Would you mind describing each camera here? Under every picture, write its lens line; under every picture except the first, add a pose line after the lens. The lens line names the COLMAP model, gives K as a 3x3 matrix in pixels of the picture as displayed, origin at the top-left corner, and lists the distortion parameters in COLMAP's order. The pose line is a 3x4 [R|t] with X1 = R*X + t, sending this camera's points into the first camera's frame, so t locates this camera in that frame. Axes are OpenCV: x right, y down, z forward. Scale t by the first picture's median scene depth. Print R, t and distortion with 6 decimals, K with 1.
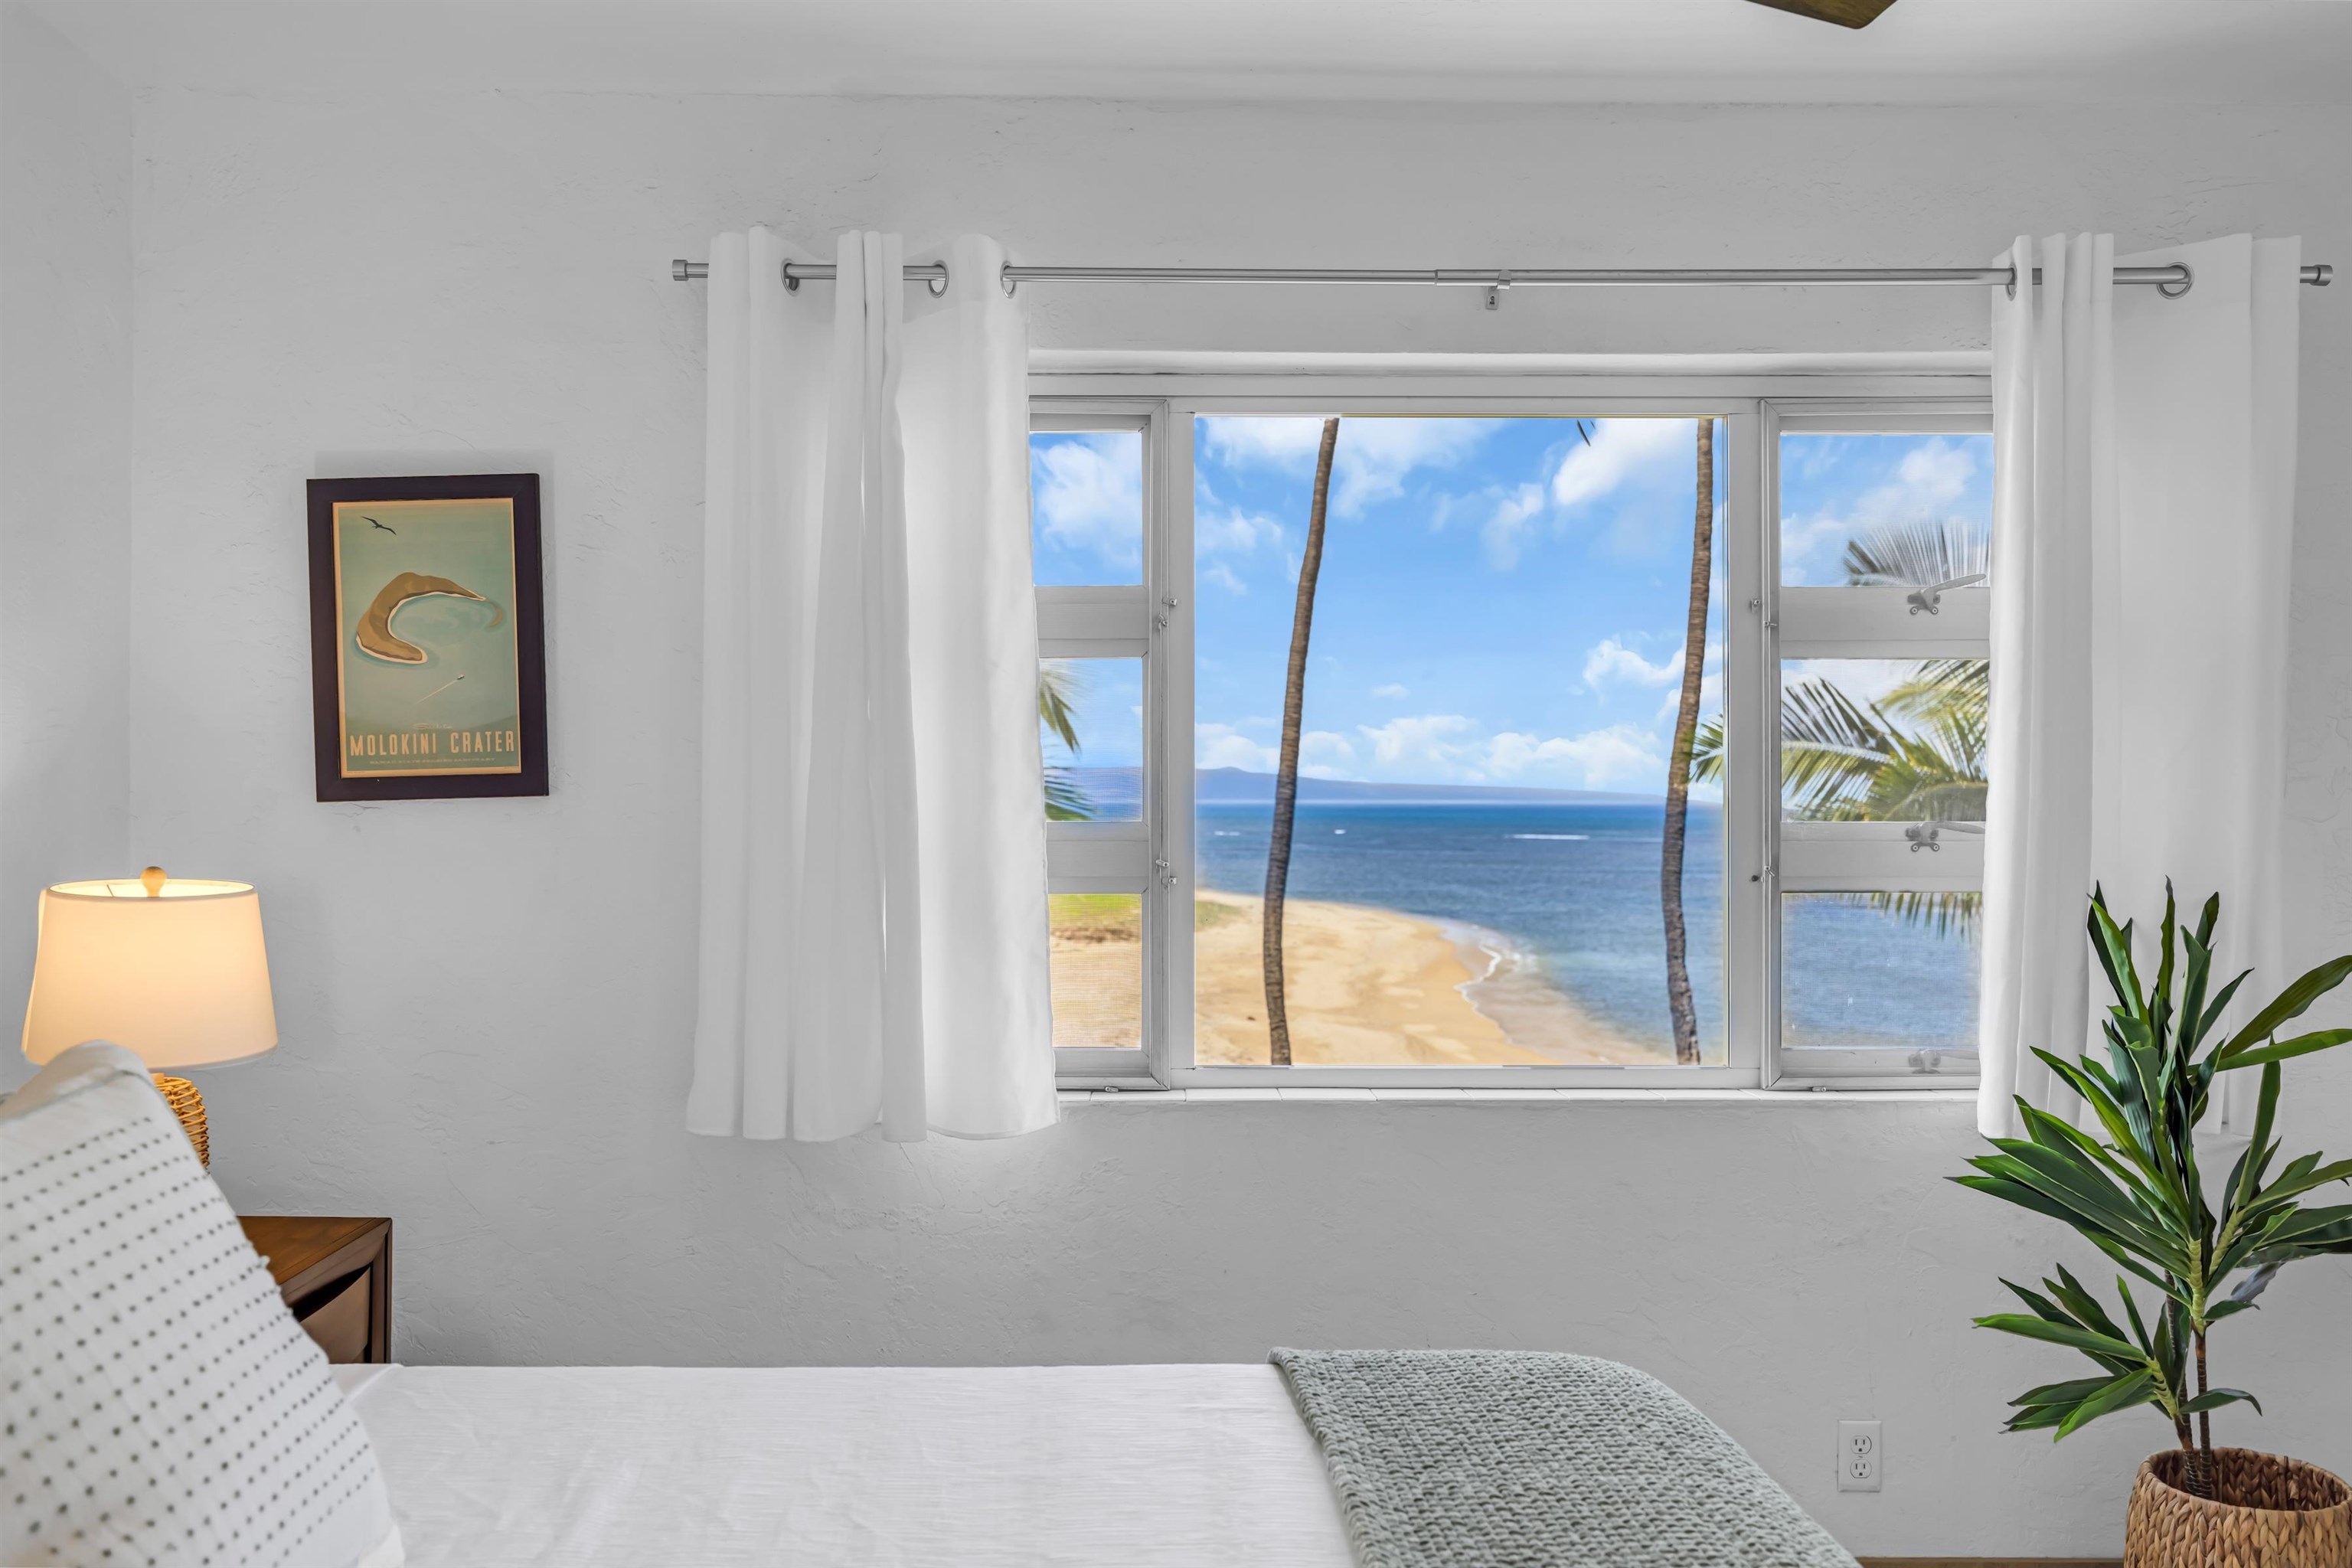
lens RADIAL K [[1973.5, 0, 1144.0], [0, 1973.5, 786.2], [0, 0, 1]] dist [-0.001268, 0.004803]
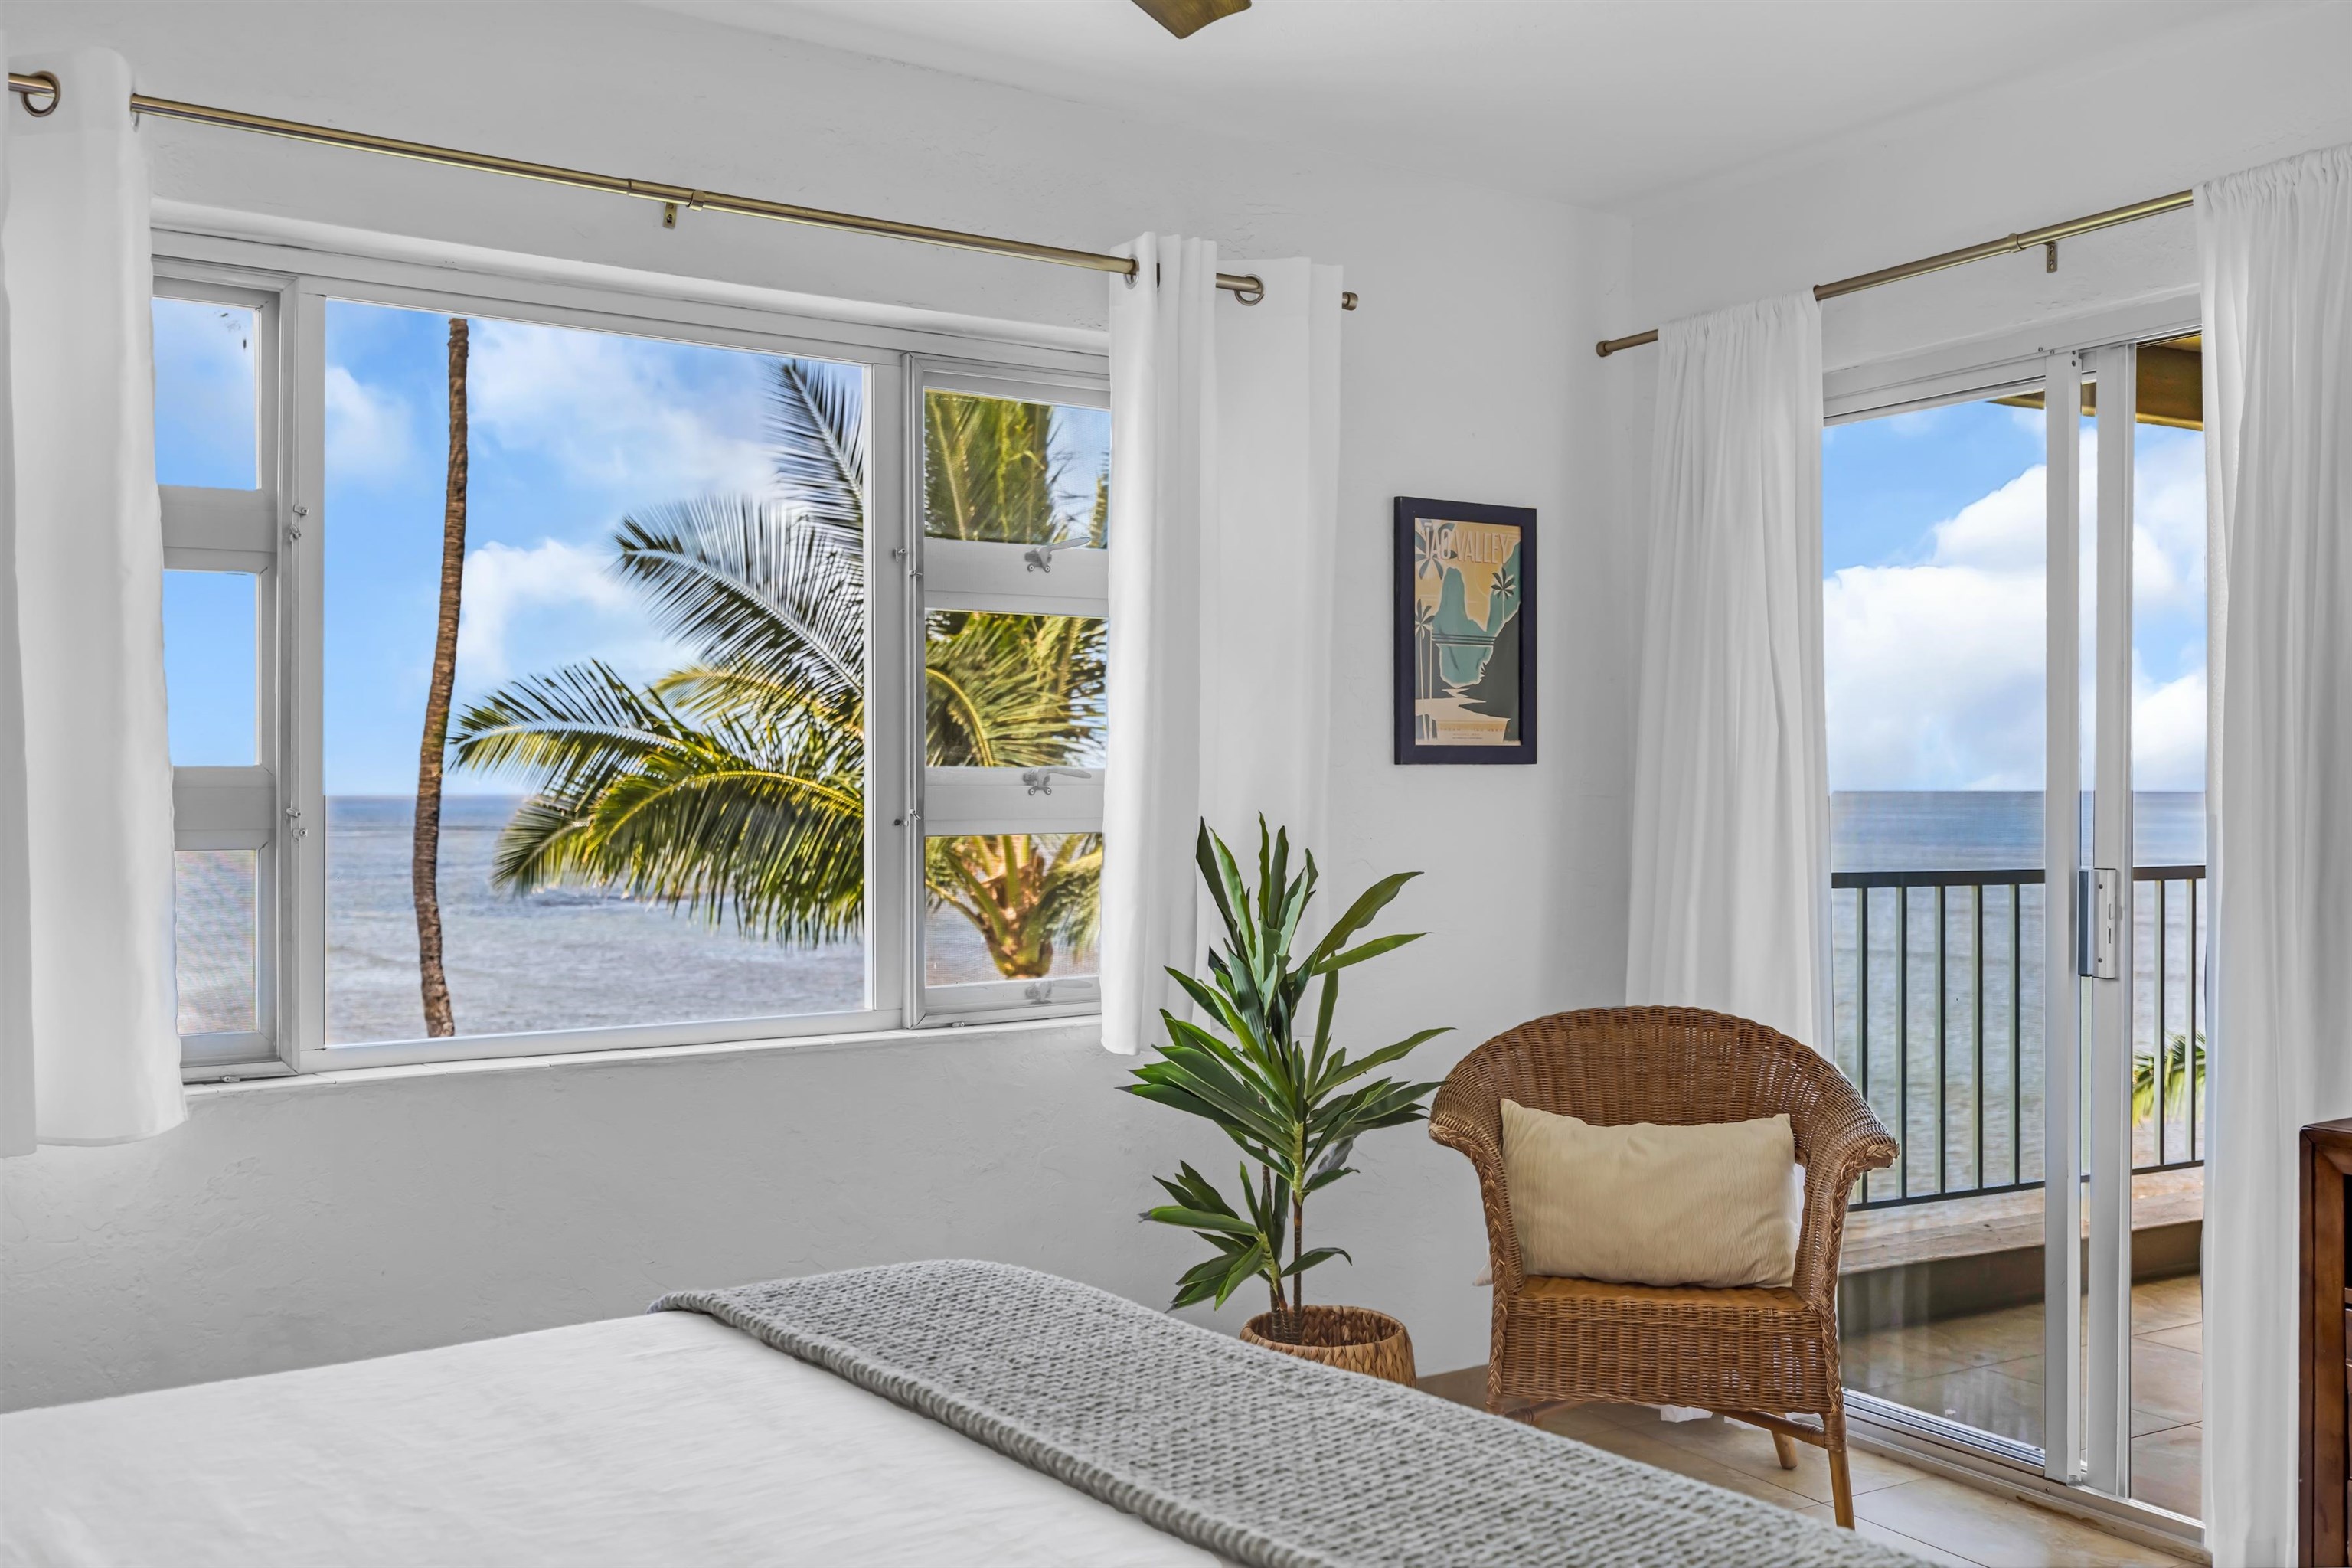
lens RADIAL K [[2206.4, 0, 1171.5], [0, 2206.4, 756.6], [0, 0, 1]] dist [0.000925, 0.010558]
pose [[0.816429, 0.004887, 0.577425, -0.248828], [-0.001132, 0.999976, -0.006864, 0.021915], [-0.577444, 0.004950, 0.816415, -0.011536]]
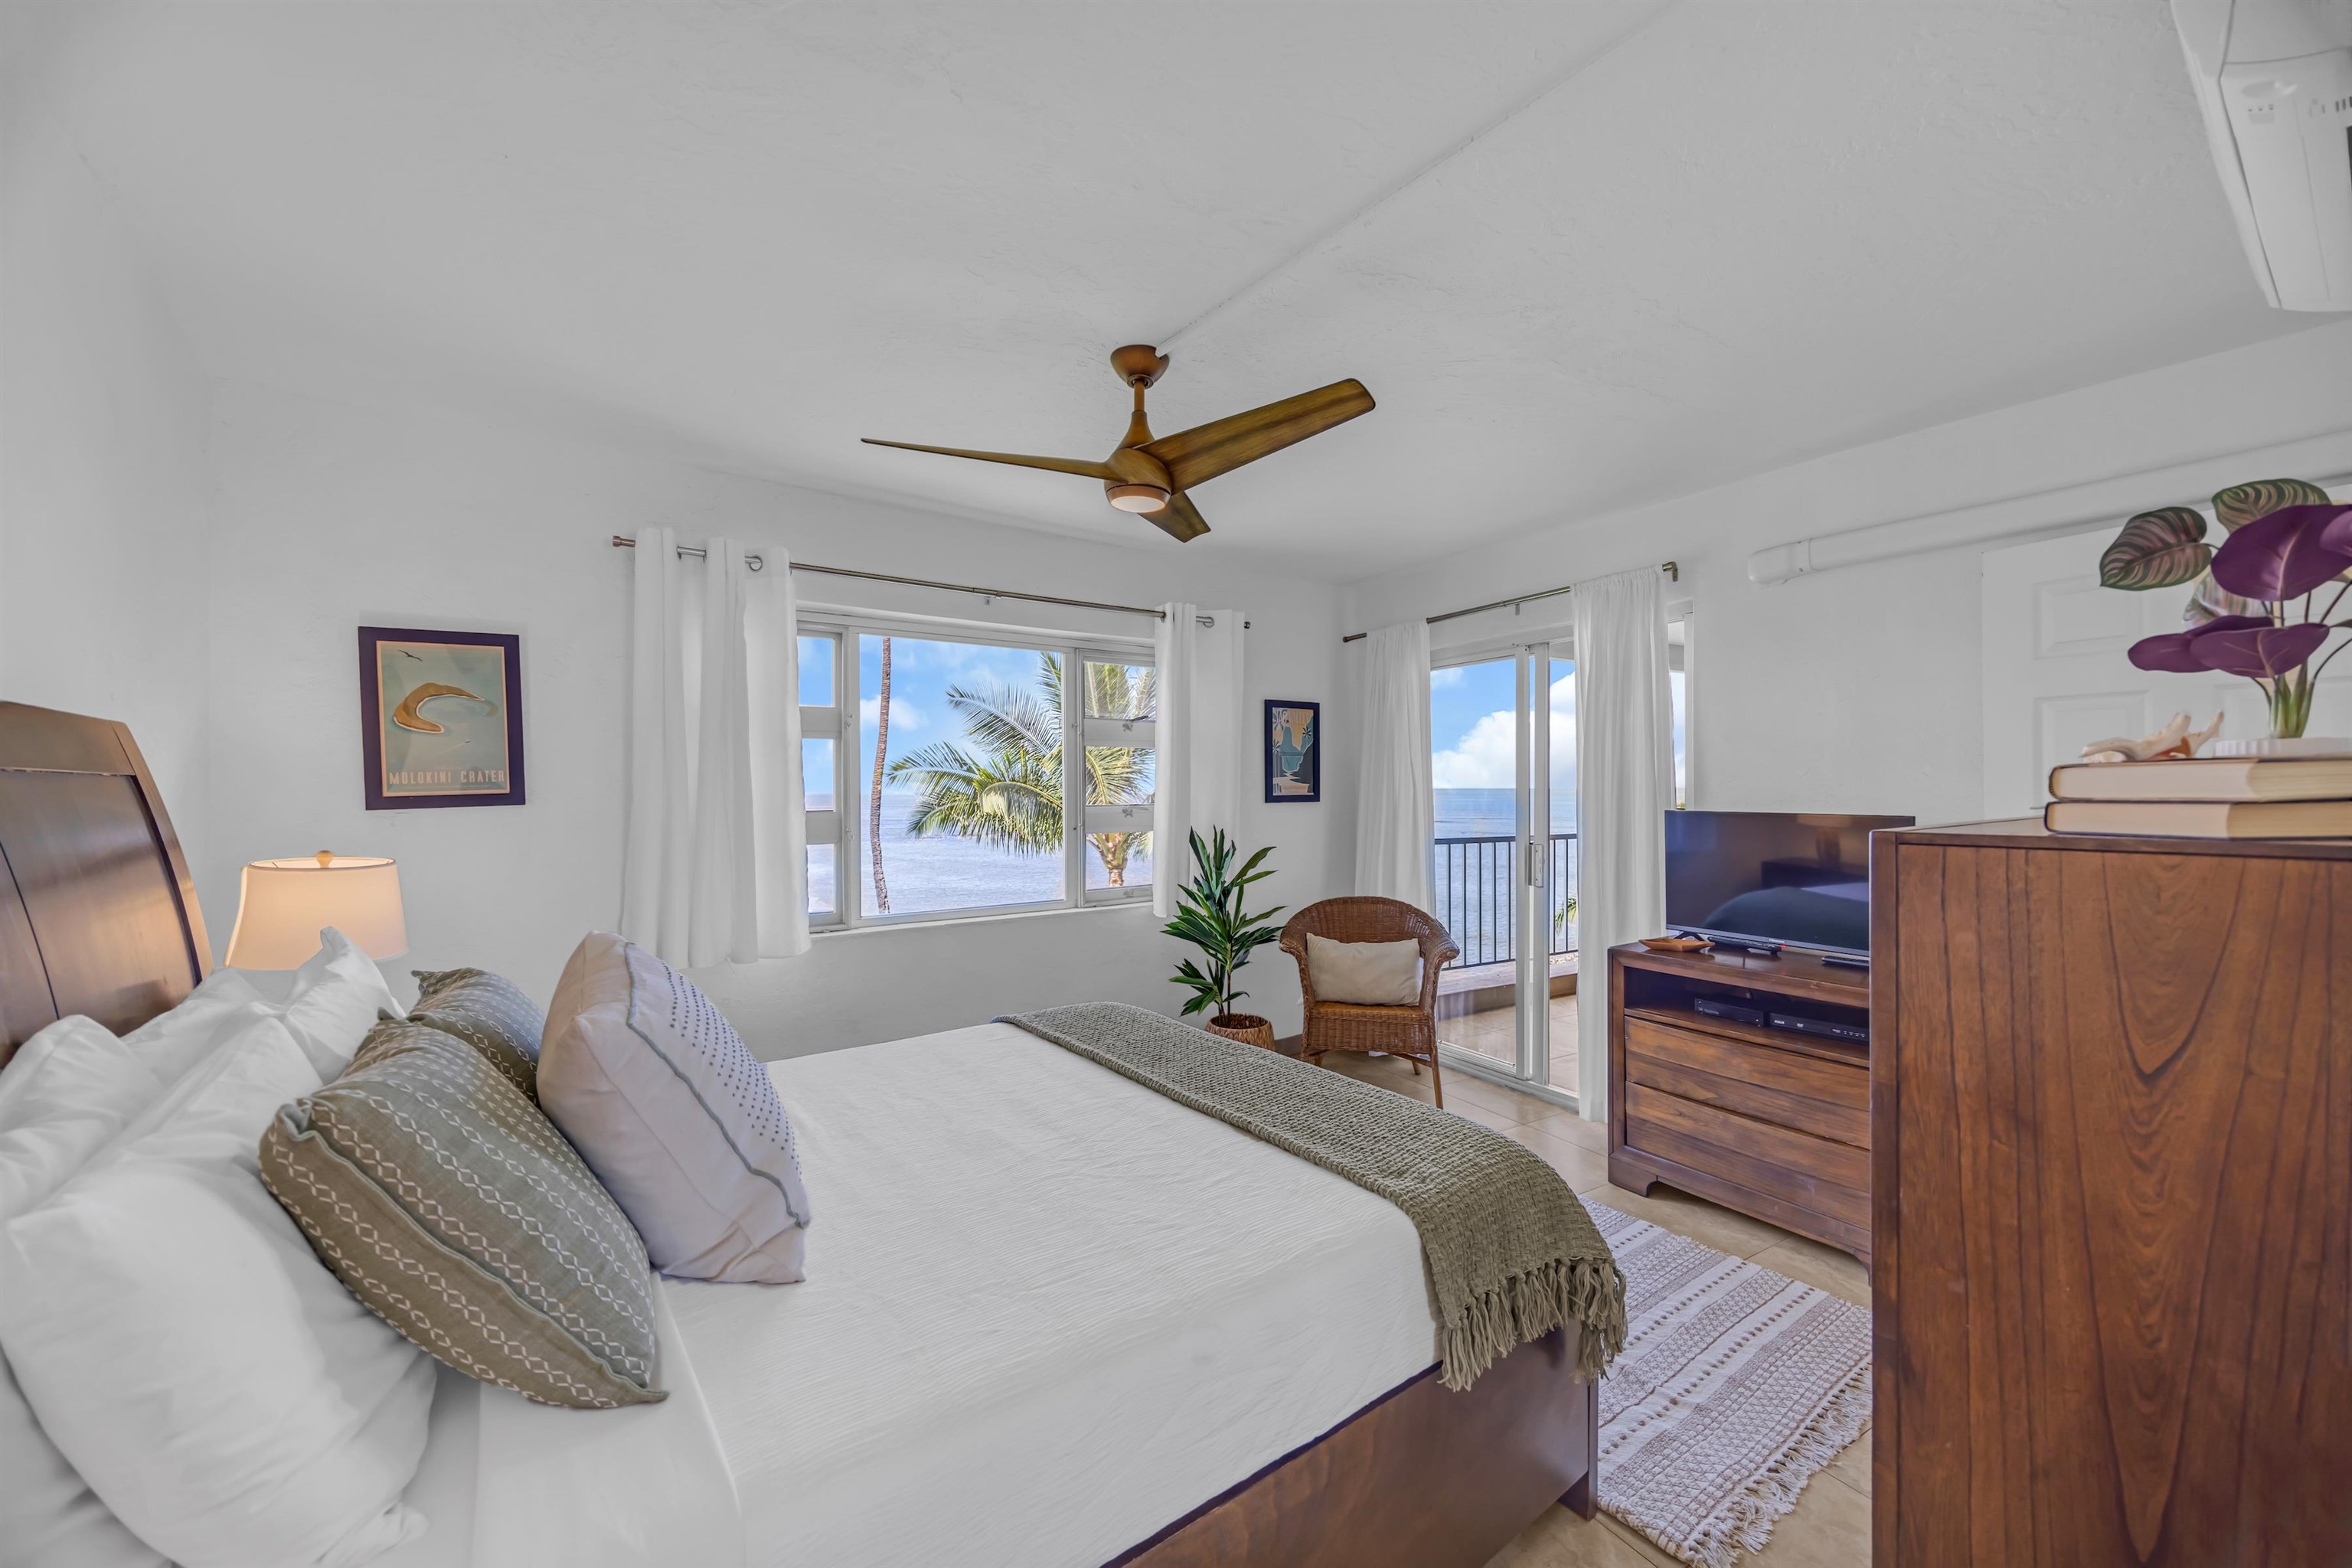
lens RADIAL K [[897.8, 0, 1167.3], [0, 897.8, 784.6], [0, 0, 1]] dist [-0.000796, 0.000039]
pose [[0.819913, -0.002873, 0.572481, -0.299511], [0.003489, 0.999994, 0.000021, -0.012793], [-0.572478, 0.001980, 0.819918, -0.066112]]
